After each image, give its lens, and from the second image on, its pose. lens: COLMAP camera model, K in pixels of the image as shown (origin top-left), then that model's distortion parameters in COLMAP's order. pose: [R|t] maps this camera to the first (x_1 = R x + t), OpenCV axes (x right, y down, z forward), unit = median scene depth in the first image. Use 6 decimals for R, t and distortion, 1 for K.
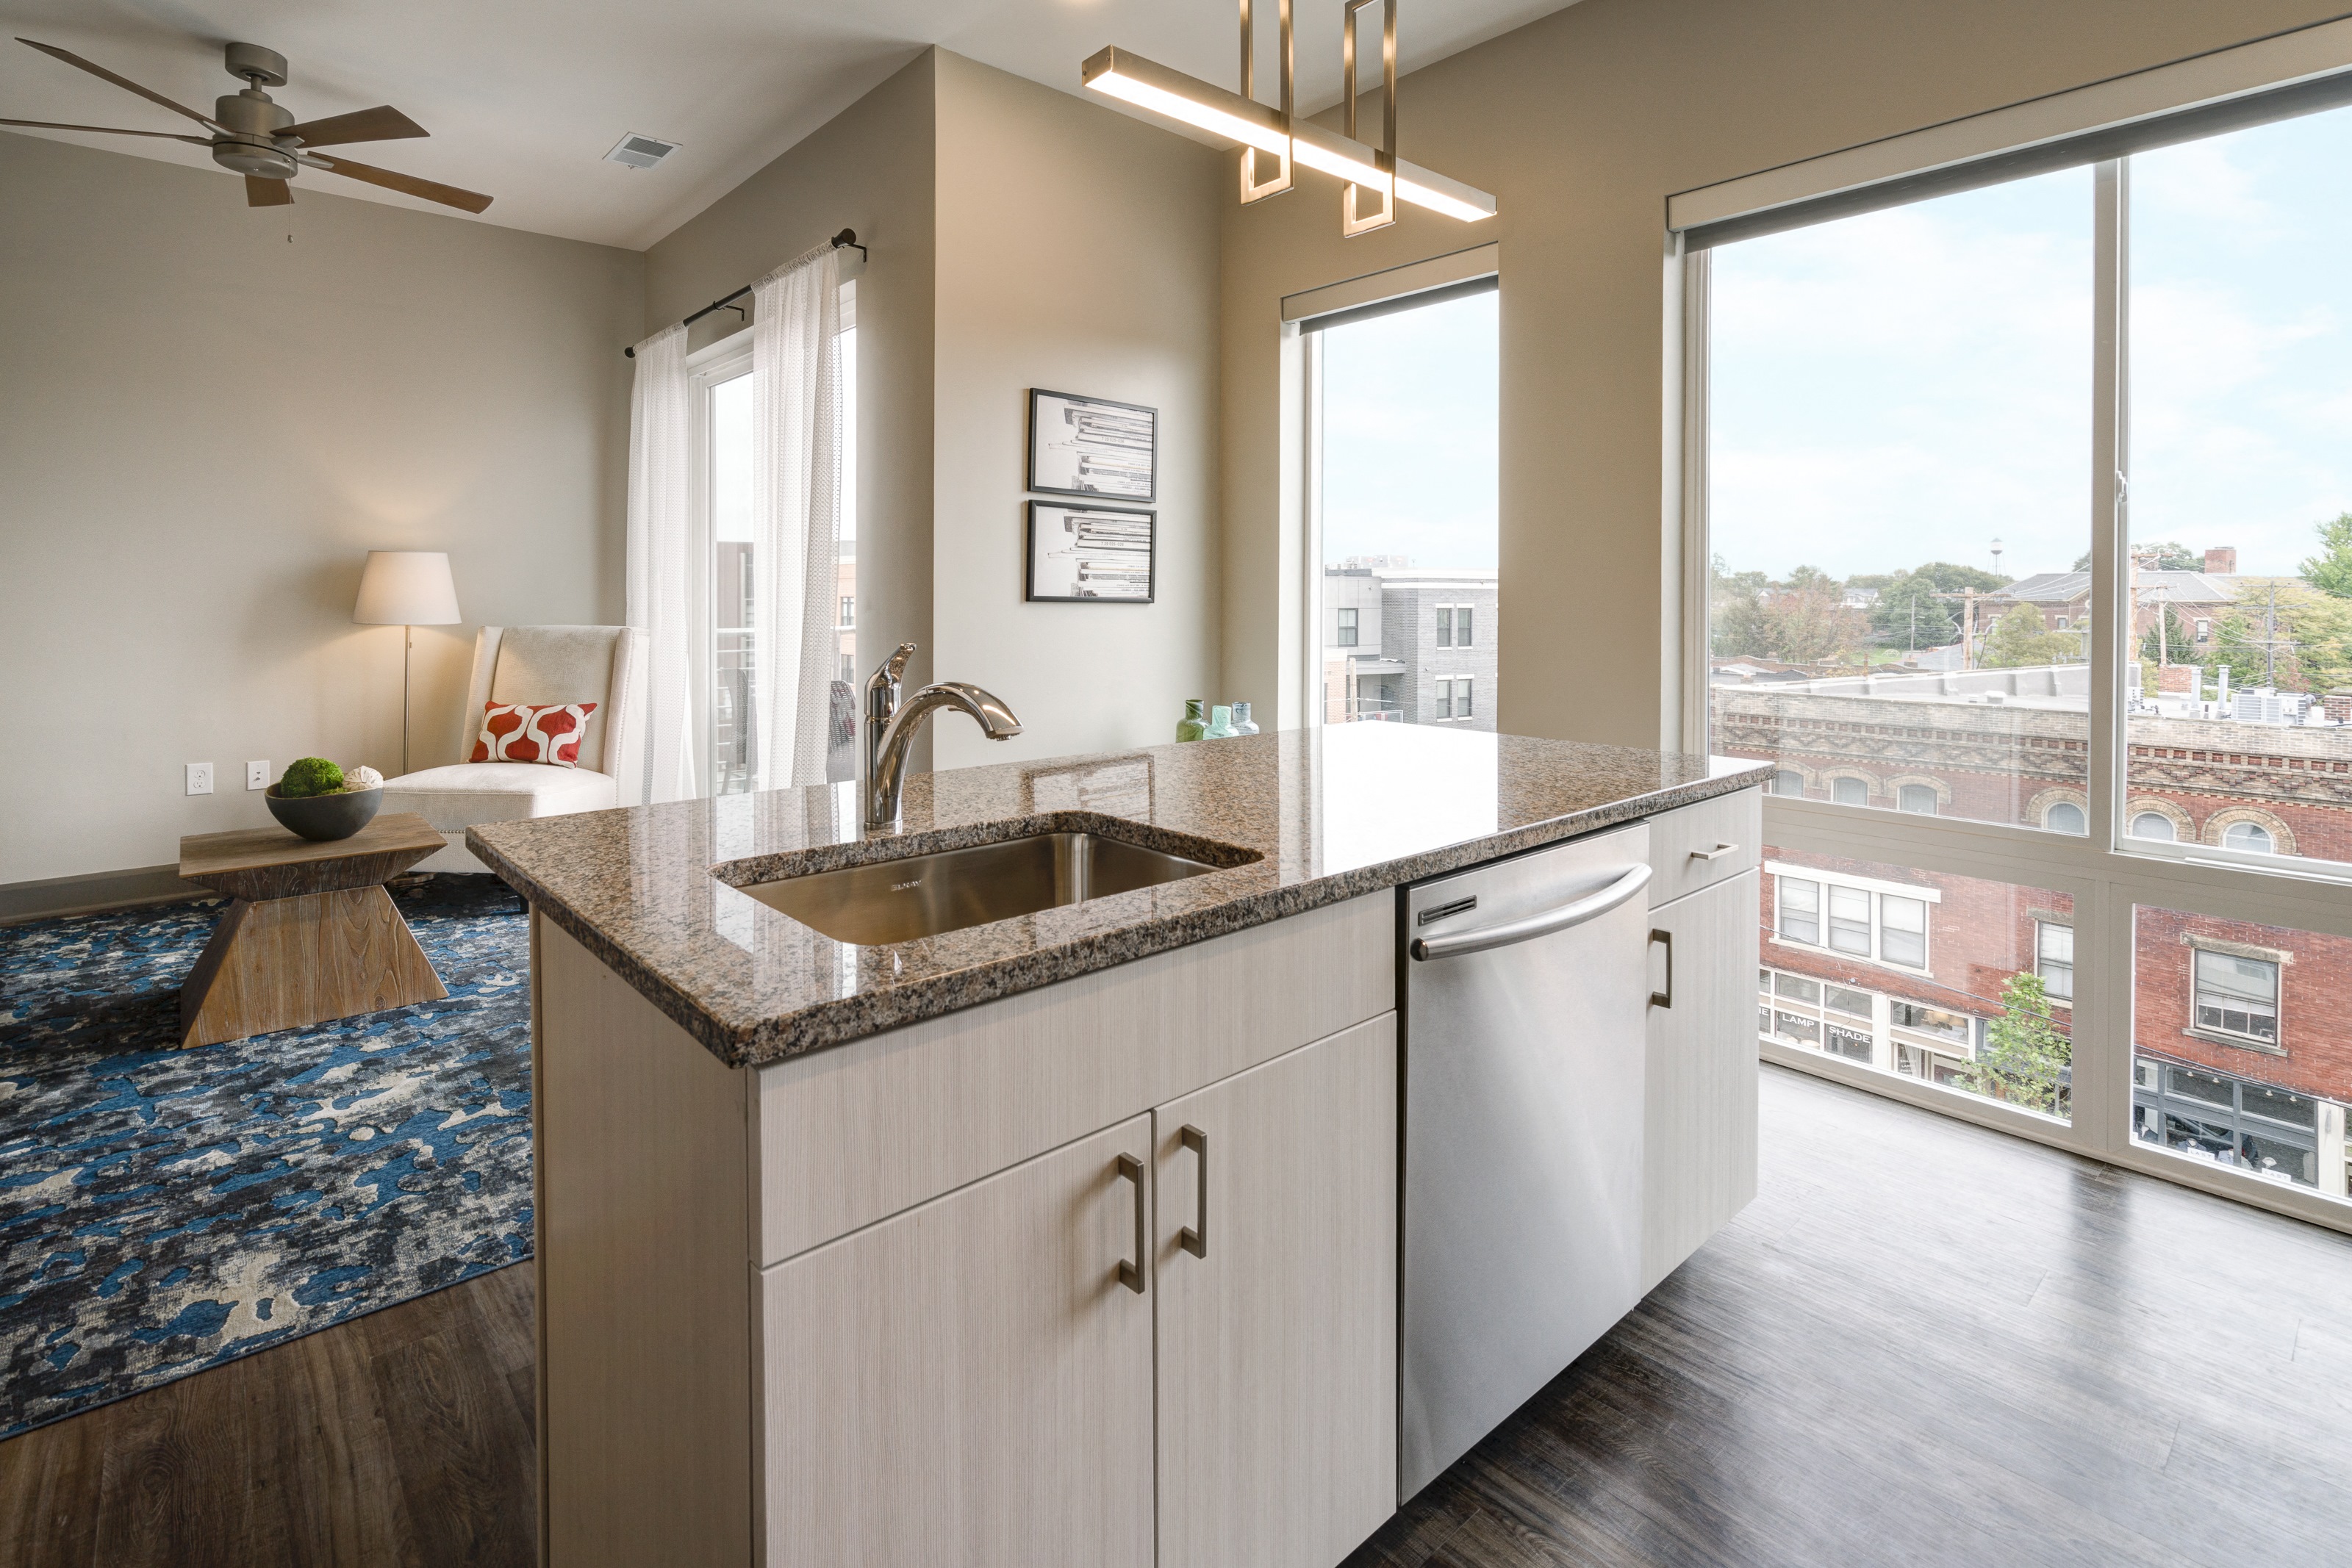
lens RADIAL K [[1109.6, 0, 1176.2], [0, 1109.6, 741.1], [0, 0, 1]] dist [-0.000648, -0.000001]
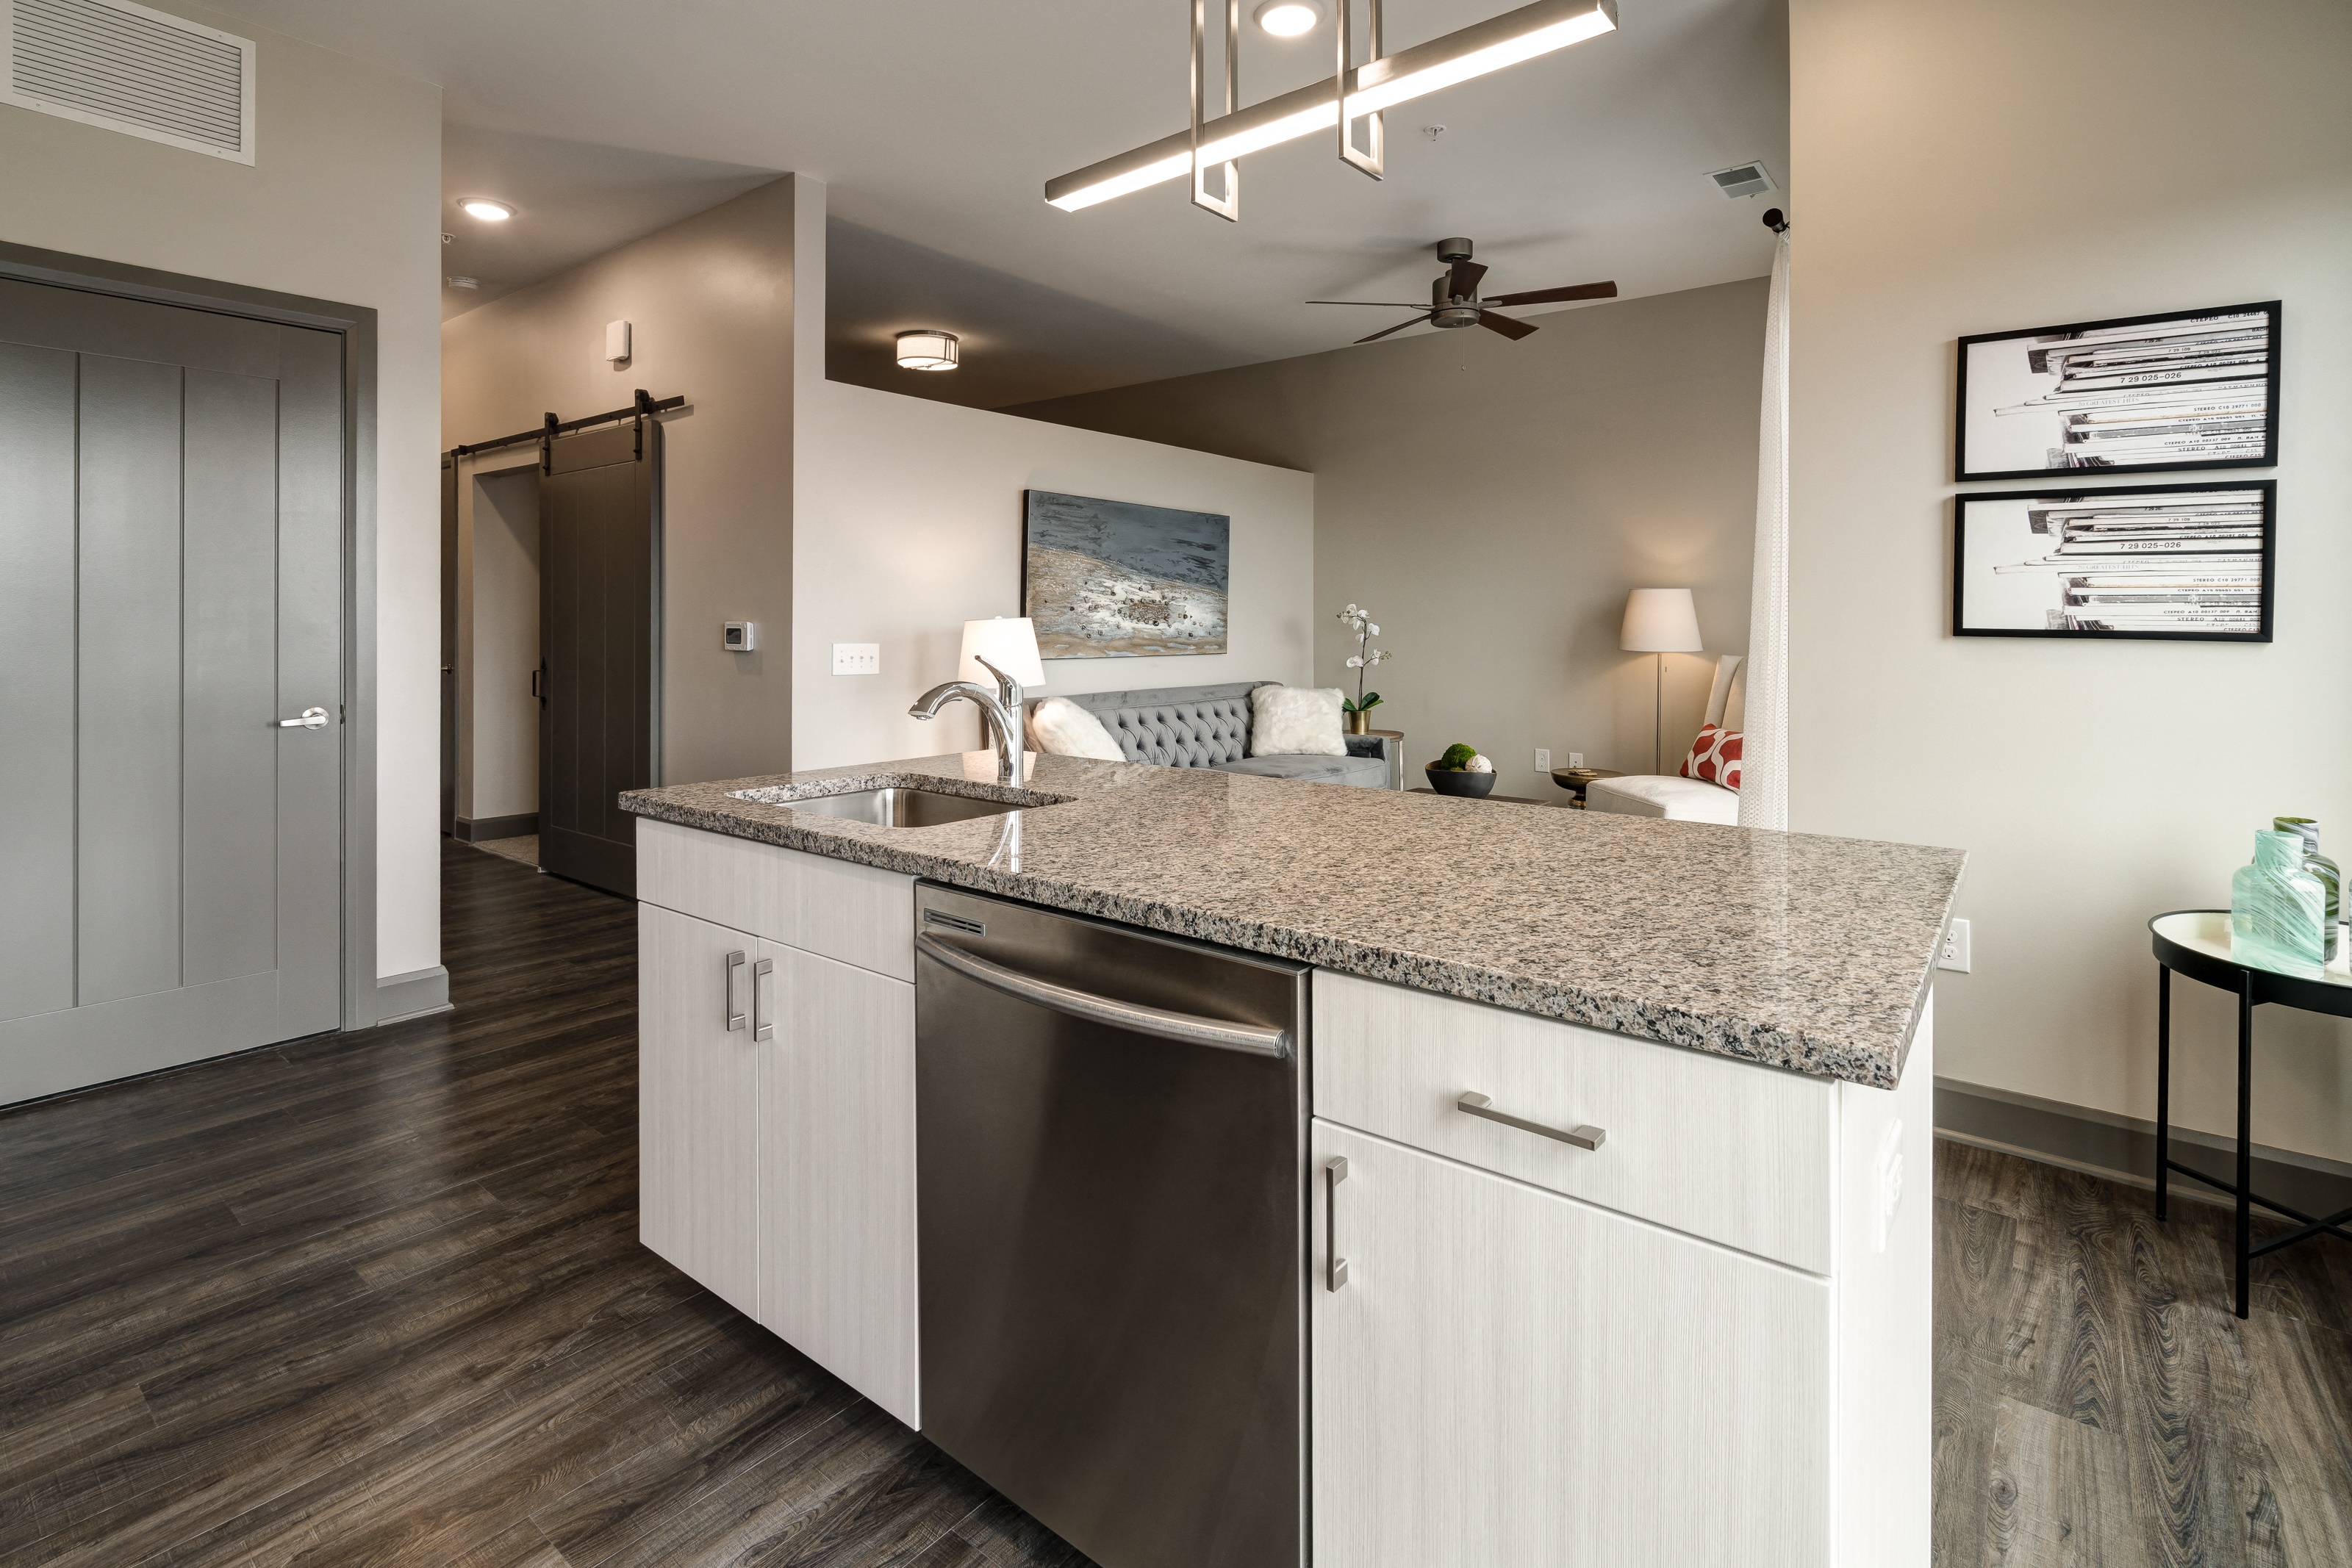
lens RADIAL K [[1120.4, 0, 1176.0], [0, 1120.4, 784.0], [0, 0, 1]] dist [0.001275, 0.000581]
pose [[0.179175, 0.138823, -0.973974, 0.490013], [-0.132765, 0.984350, 0.115878, -0.047831], [0.974818, 0.108547, 0.194802, 0.370944]]
